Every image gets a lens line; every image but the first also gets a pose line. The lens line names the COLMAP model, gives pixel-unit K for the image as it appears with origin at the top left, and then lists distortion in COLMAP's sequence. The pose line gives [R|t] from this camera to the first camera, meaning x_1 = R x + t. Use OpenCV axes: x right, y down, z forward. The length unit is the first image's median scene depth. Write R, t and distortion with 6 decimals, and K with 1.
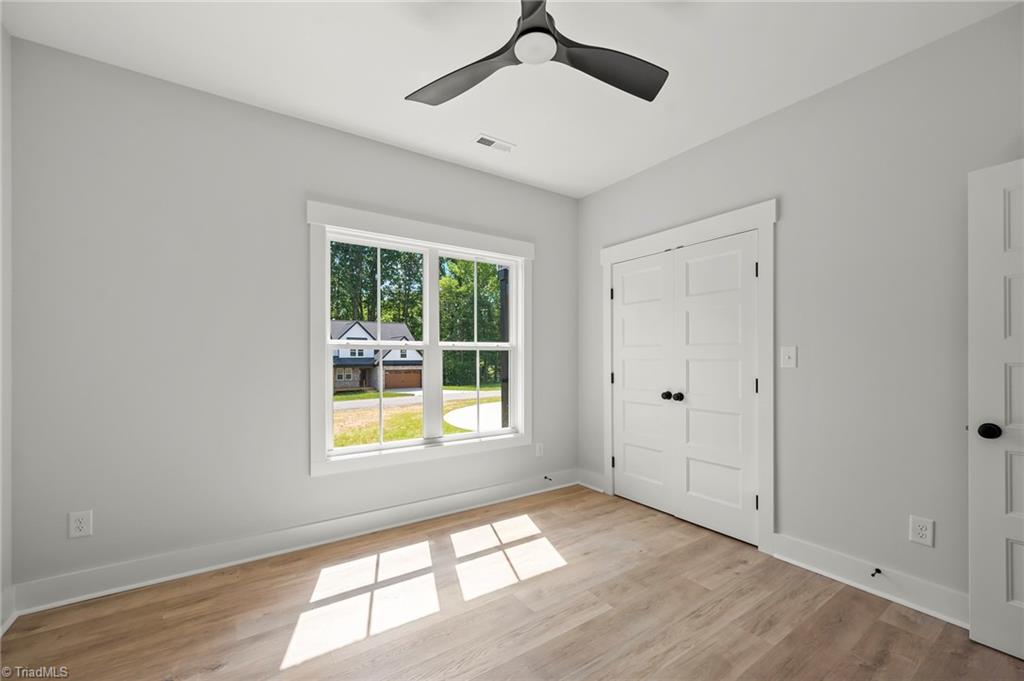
lens RADIAL K [[422.6, 0, 512.9], [0, 422.6, 364.0], [0, 0, 1]] dist [0.010945, -0.000231]
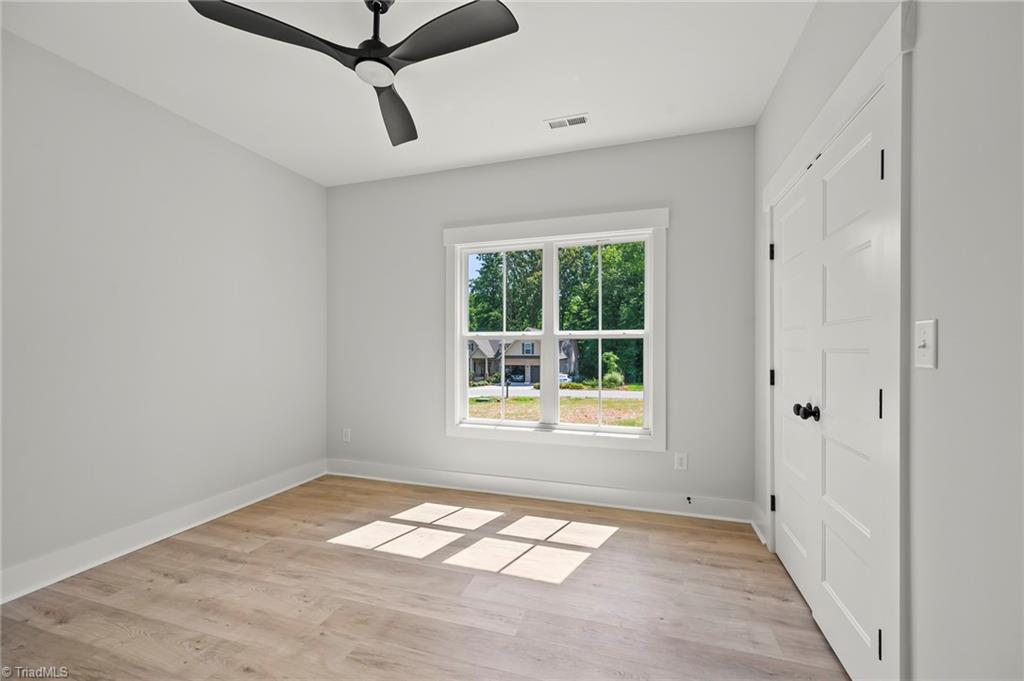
lens RADIAL K [[410.5, 0, 512.9], [0, 410.5, 353.7], [0, 0, 1]] dist [-0.001826, -0.000308]
pose [[0.612357, 0.013060, -0.790474, 0.583607], [-0.016346, 0.999859, 0.003857, -0.000160], [0.790412, 0.010560, 0.612484, 0.324699]]
